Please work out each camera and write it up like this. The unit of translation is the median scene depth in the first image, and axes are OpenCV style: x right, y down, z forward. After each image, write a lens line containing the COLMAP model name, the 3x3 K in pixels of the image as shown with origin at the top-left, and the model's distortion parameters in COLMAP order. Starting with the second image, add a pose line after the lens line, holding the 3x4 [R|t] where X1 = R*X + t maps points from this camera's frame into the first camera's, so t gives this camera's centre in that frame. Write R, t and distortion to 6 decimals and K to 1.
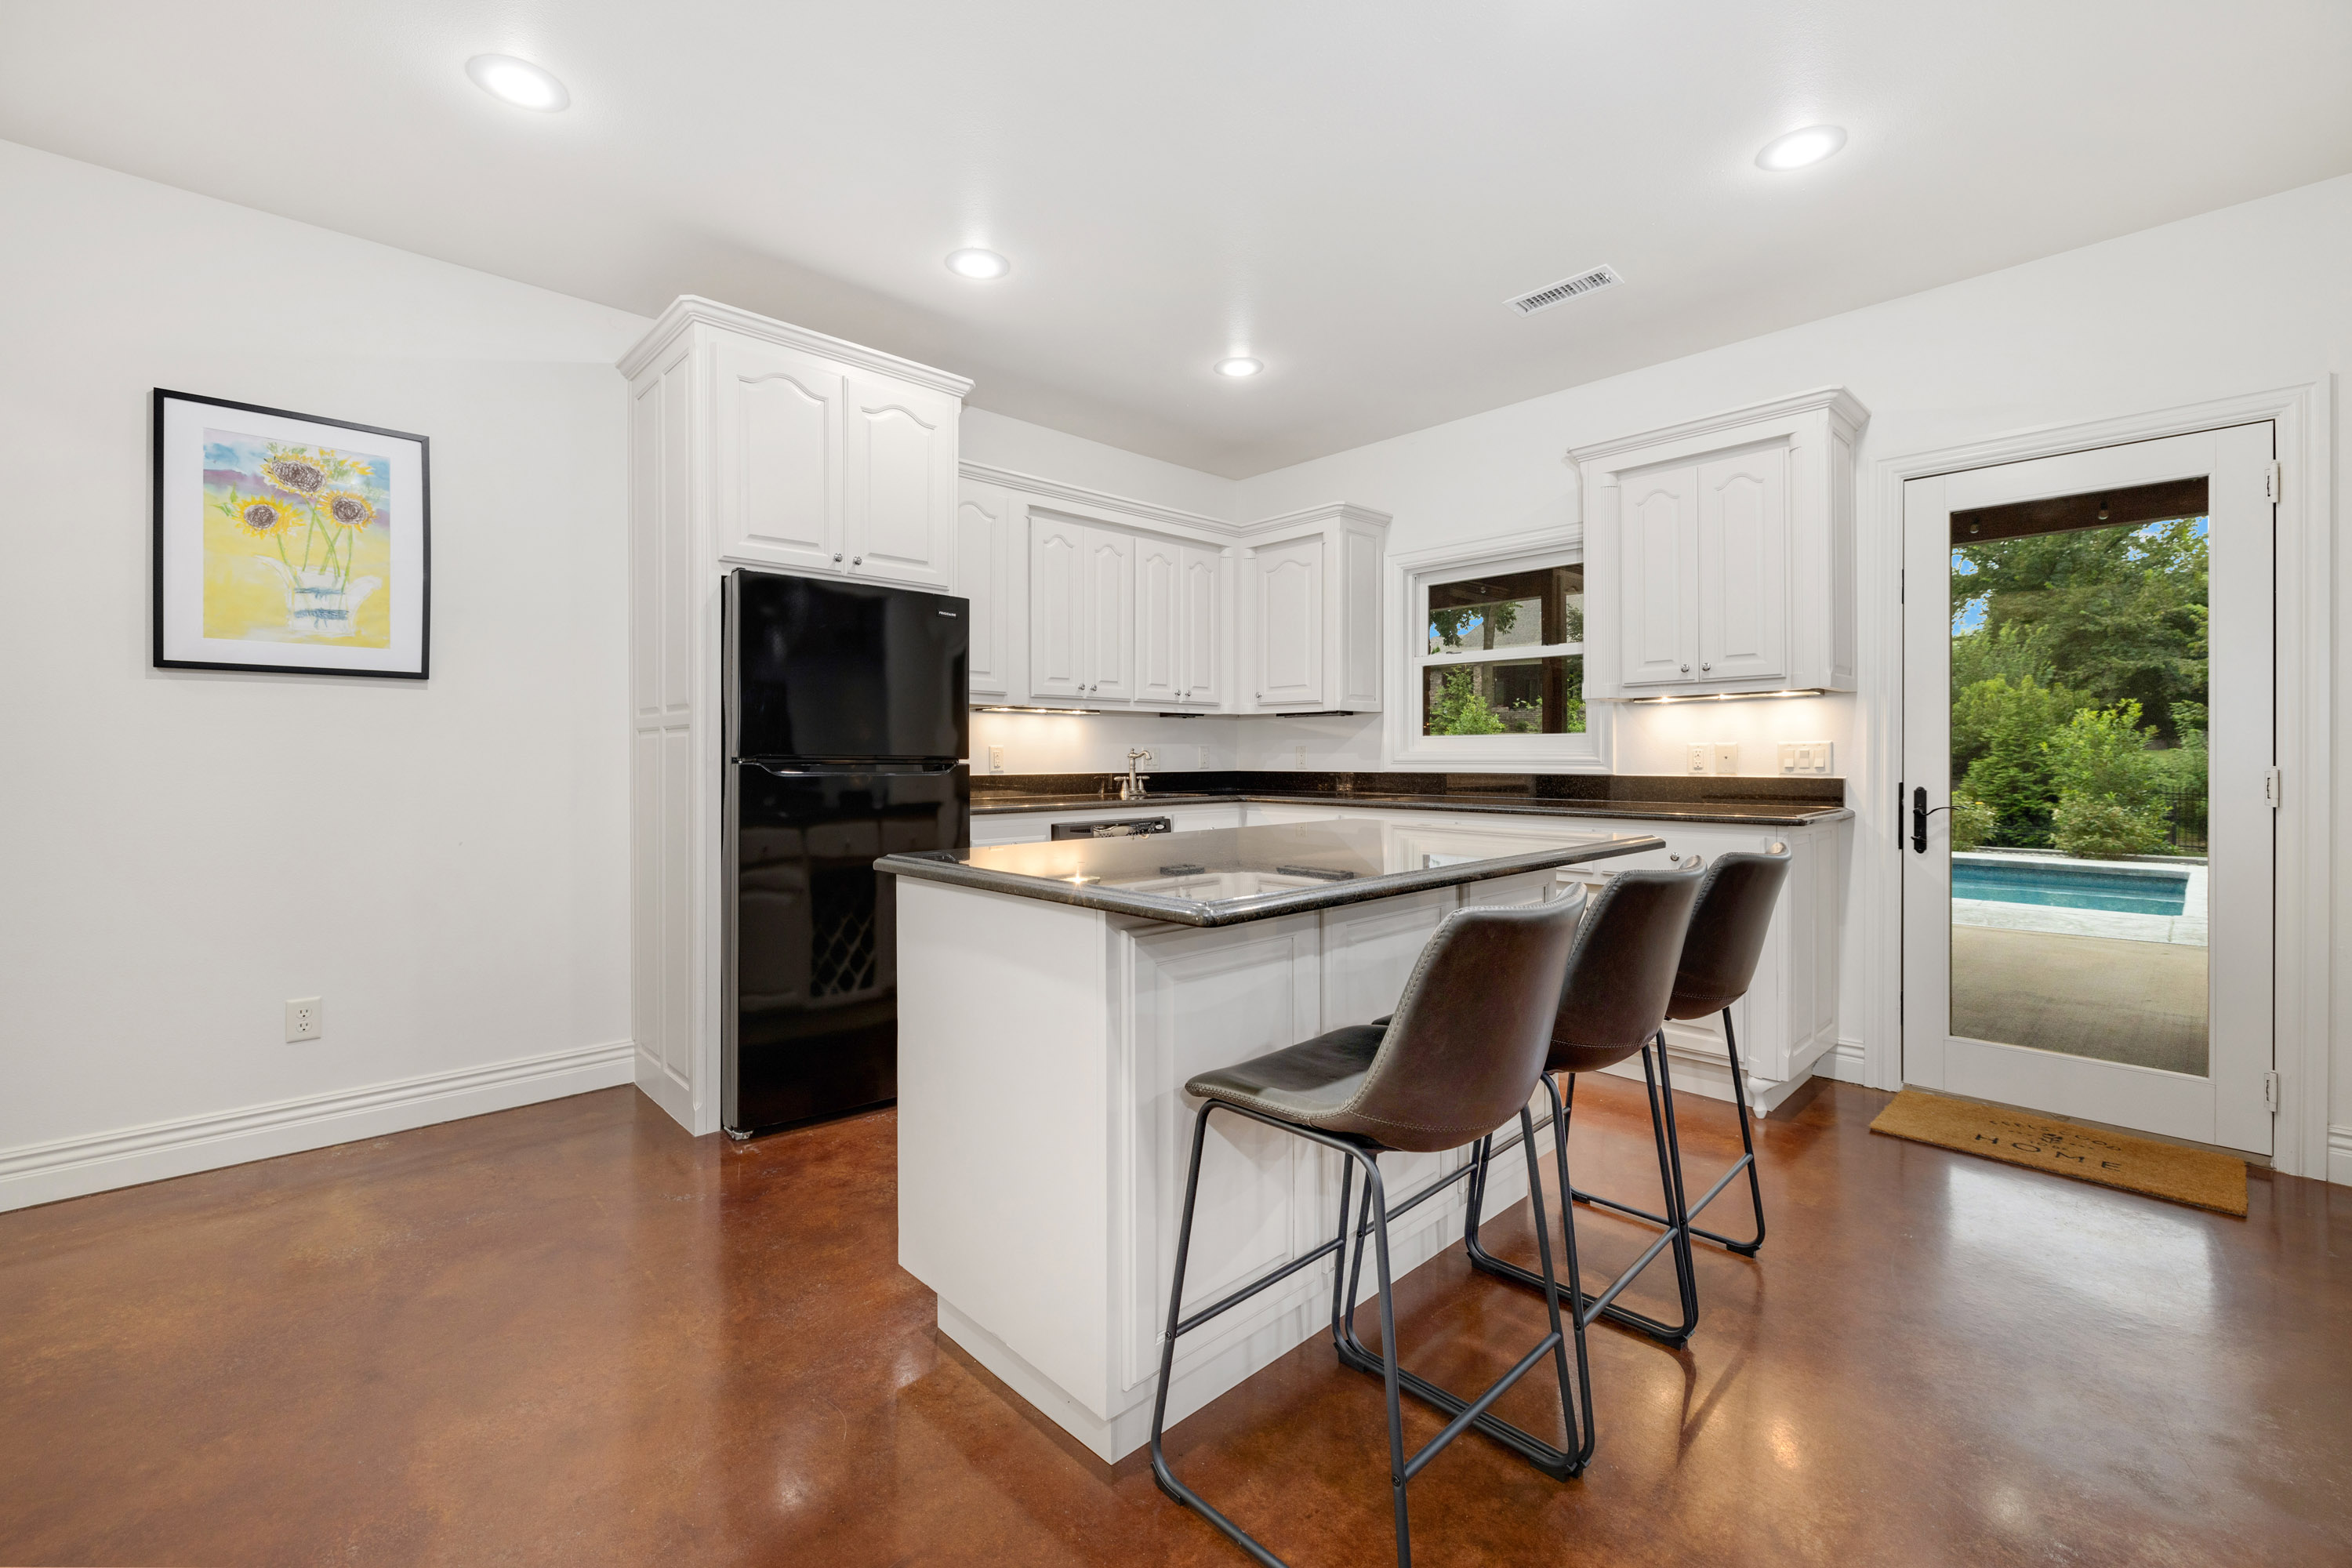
lens RADIAL K [[976.7, 0, 1168.3], [0, 976.7, 768.9], [0, 0, 1]] dist [-0.001494, -0.000049]
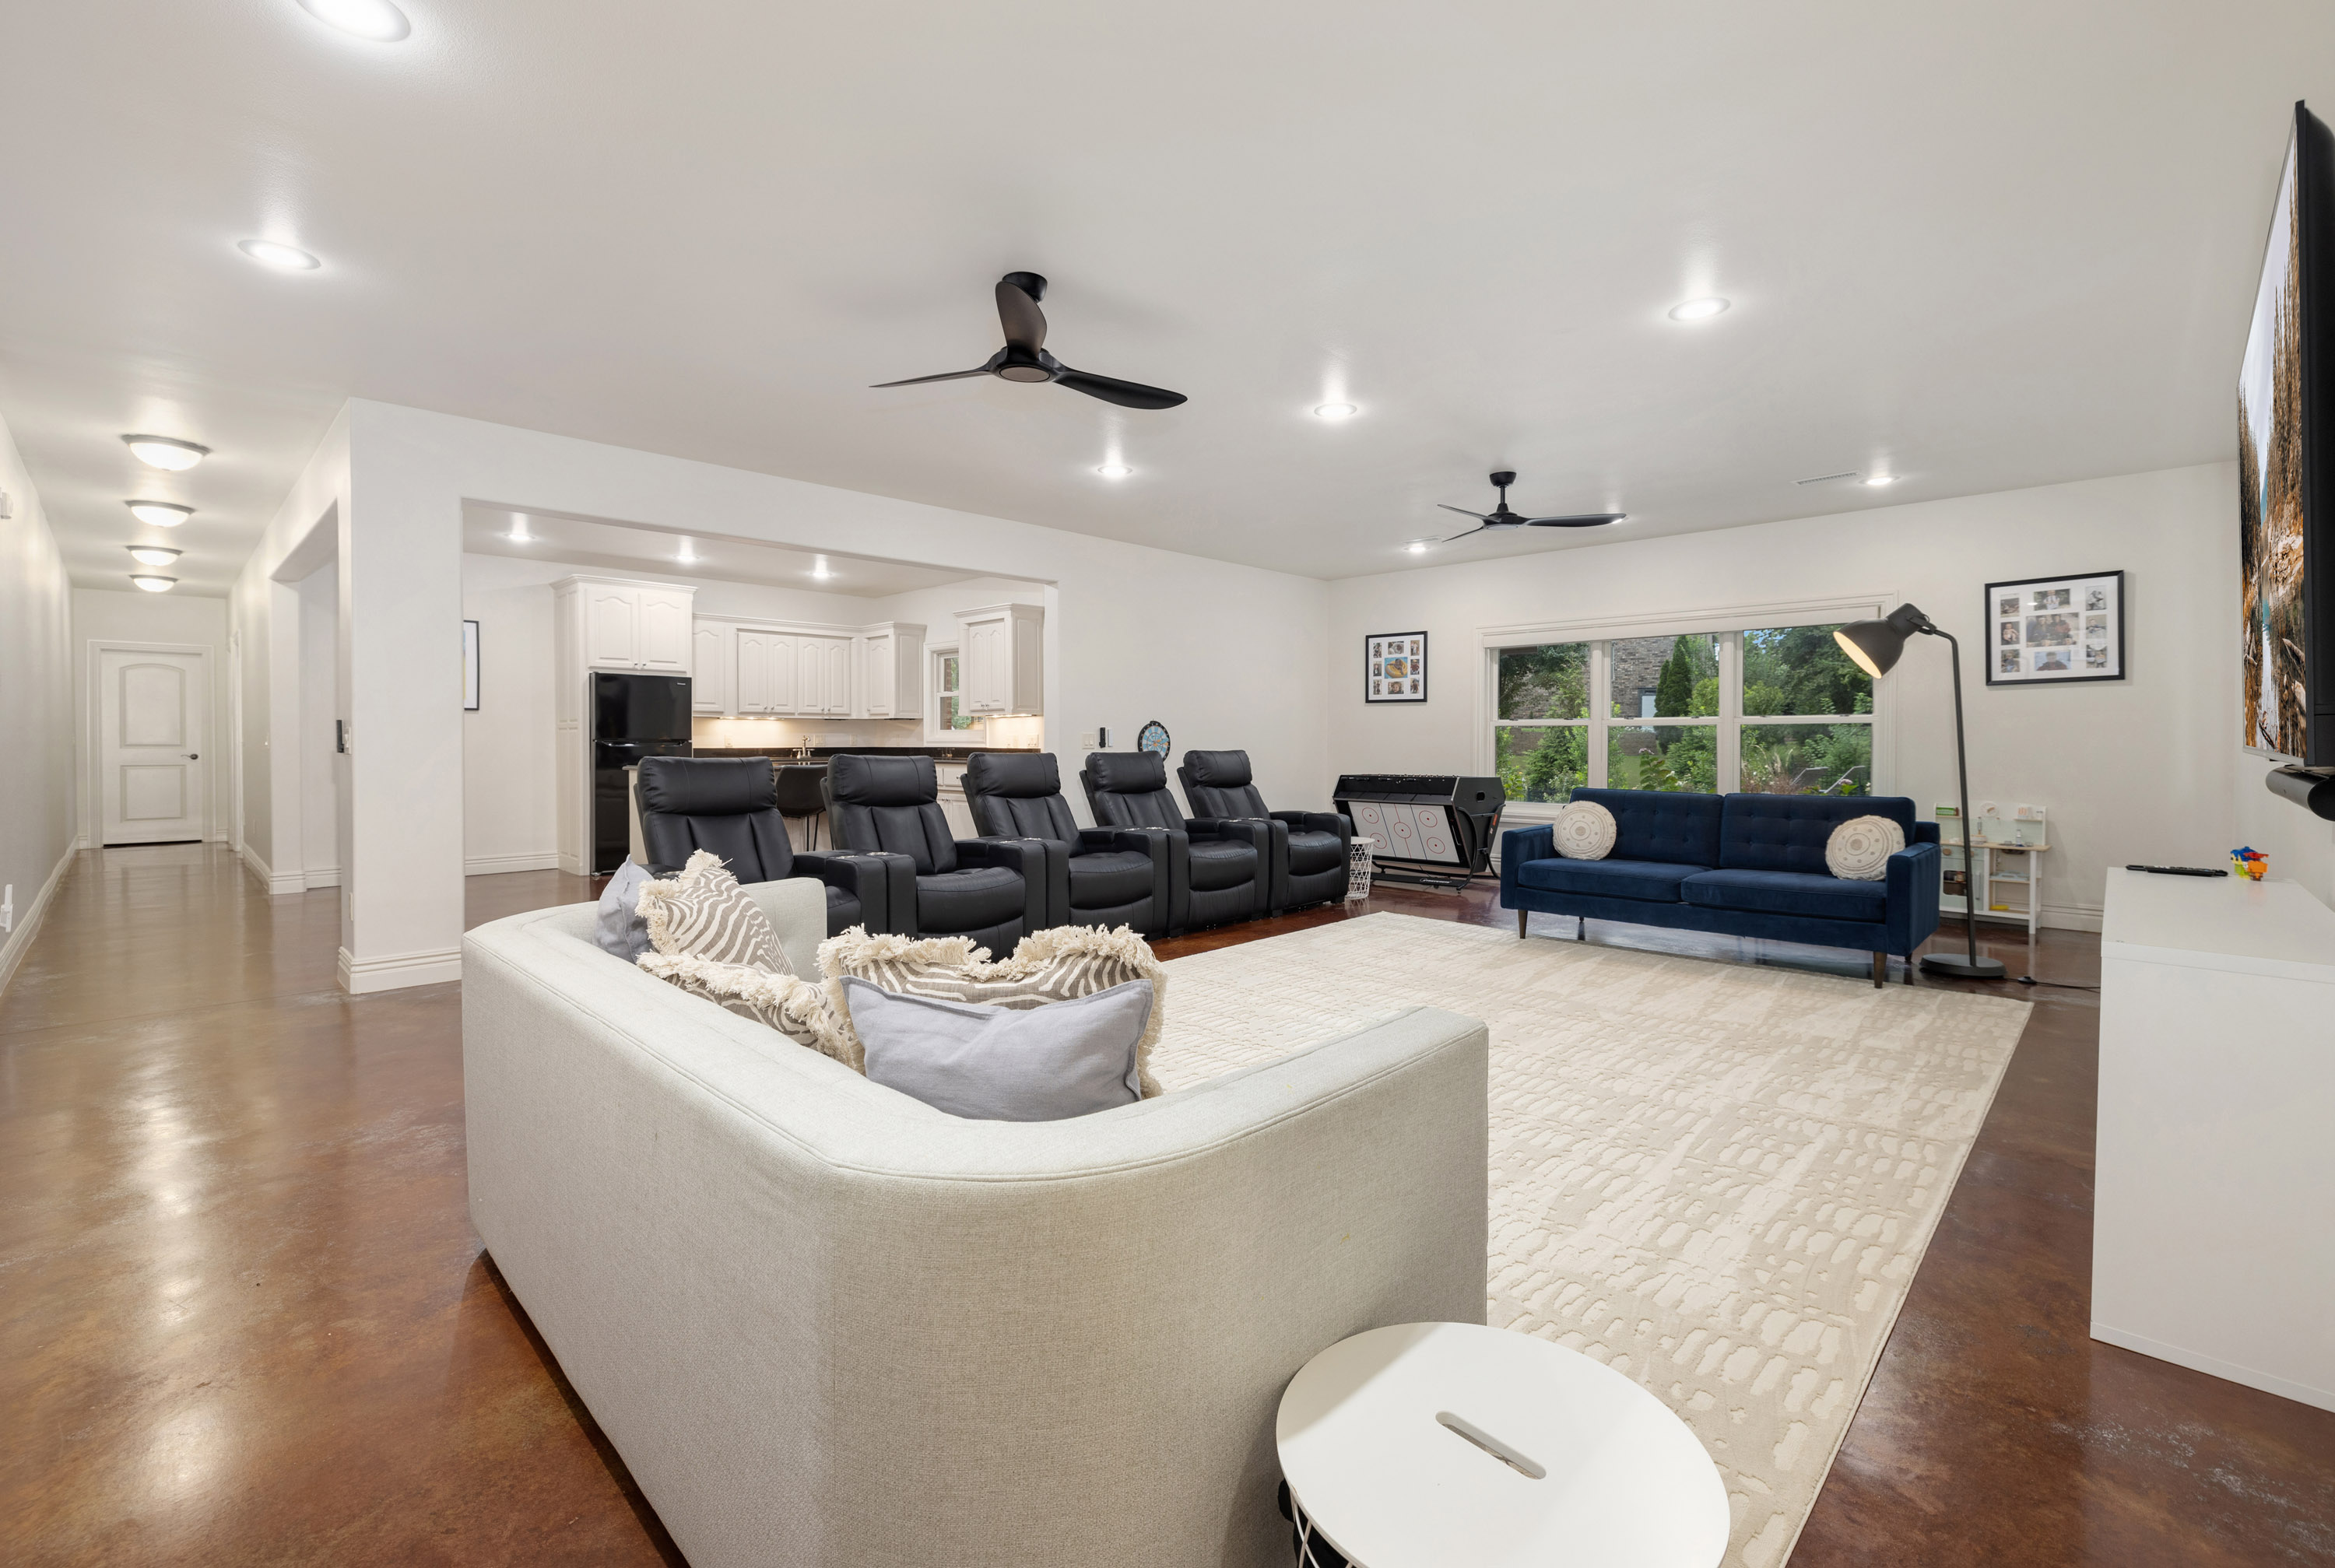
lens RADIAL K [[1016.6, 0, 1171.7], [0, 1016.6, 765.8], [0, 0, 1]] dist [0.004373, 0.000284]
pose [[0.999392, 0.002963, 0.034744, 0.722779], [-0.003502, 0.999875, 0.015447, 0.007886], [-0.034694, -0.015560, 0.999277, -1.284849]]
